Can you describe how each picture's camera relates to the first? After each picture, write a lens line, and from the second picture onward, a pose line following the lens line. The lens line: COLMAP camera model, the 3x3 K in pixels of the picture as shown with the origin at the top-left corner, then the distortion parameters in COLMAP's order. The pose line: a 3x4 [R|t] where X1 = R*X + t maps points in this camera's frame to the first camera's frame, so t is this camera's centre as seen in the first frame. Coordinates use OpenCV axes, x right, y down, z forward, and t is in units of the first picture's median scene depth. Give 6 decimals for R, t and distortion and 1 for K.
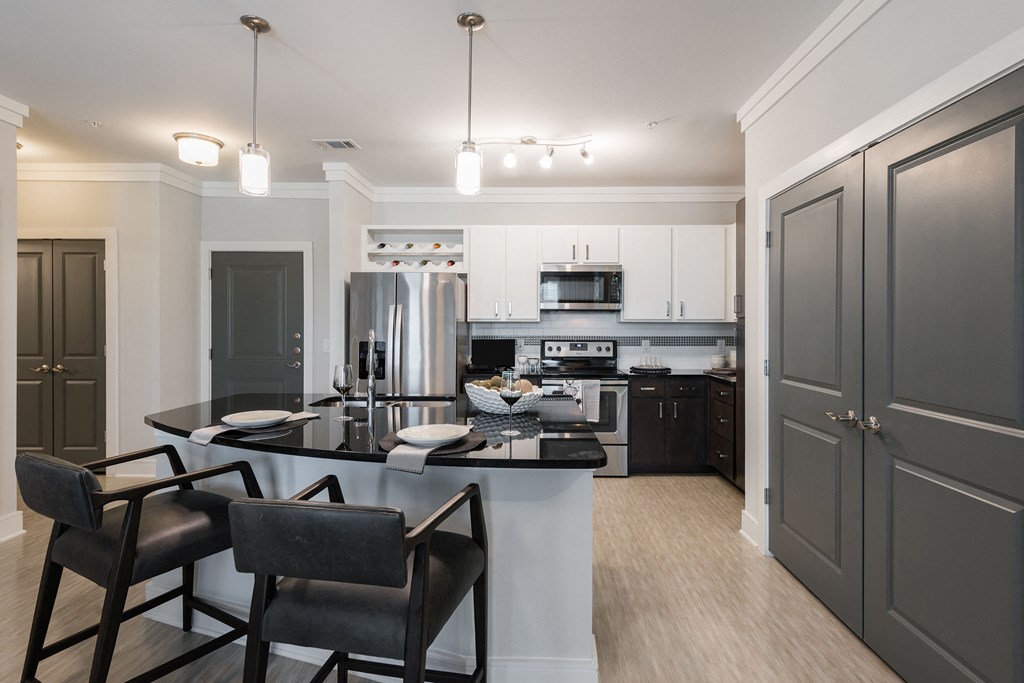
lens RADIAL K [[508.2, 0, 514.5], [0, 508.2, 328.3], [0, 0, 1]] dist [-0.001130, -0.000150]
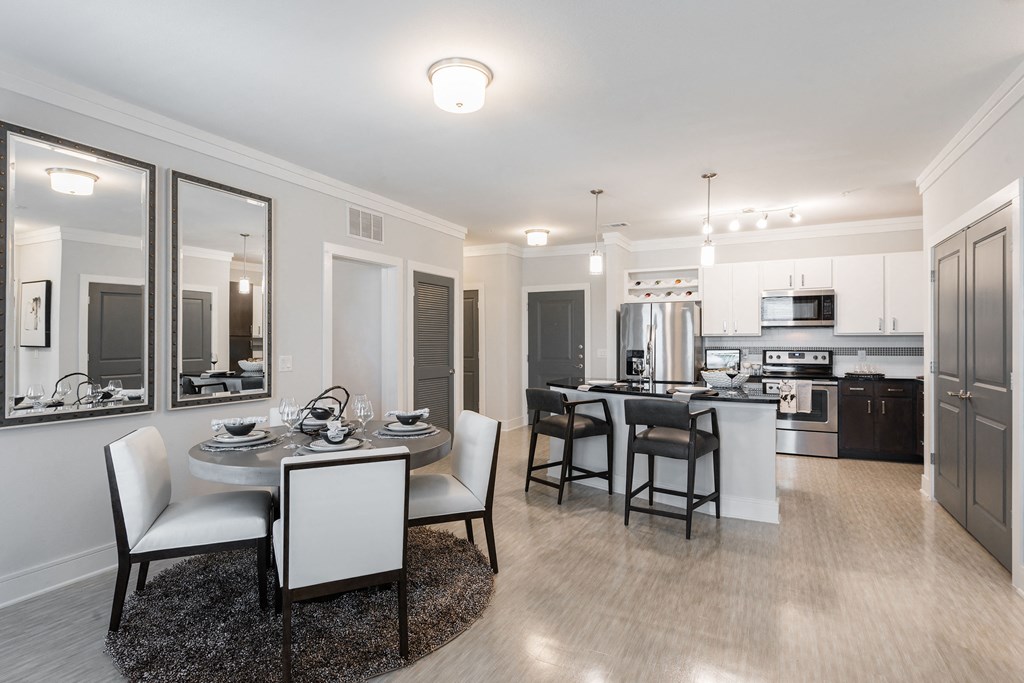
lens RADIAL K [[524.4, 0, 512.0], [0, 524.4, 341.5], [0, 0, 1]] dist [-0.000766, -0.000831]
pose [[0.911369, -0.004226, -0.411569, 0.021306], [0.002786, 0.999988, -0.004098, 0.005554], [0.411581, 0.002588, 0.911369, -0.486092]]
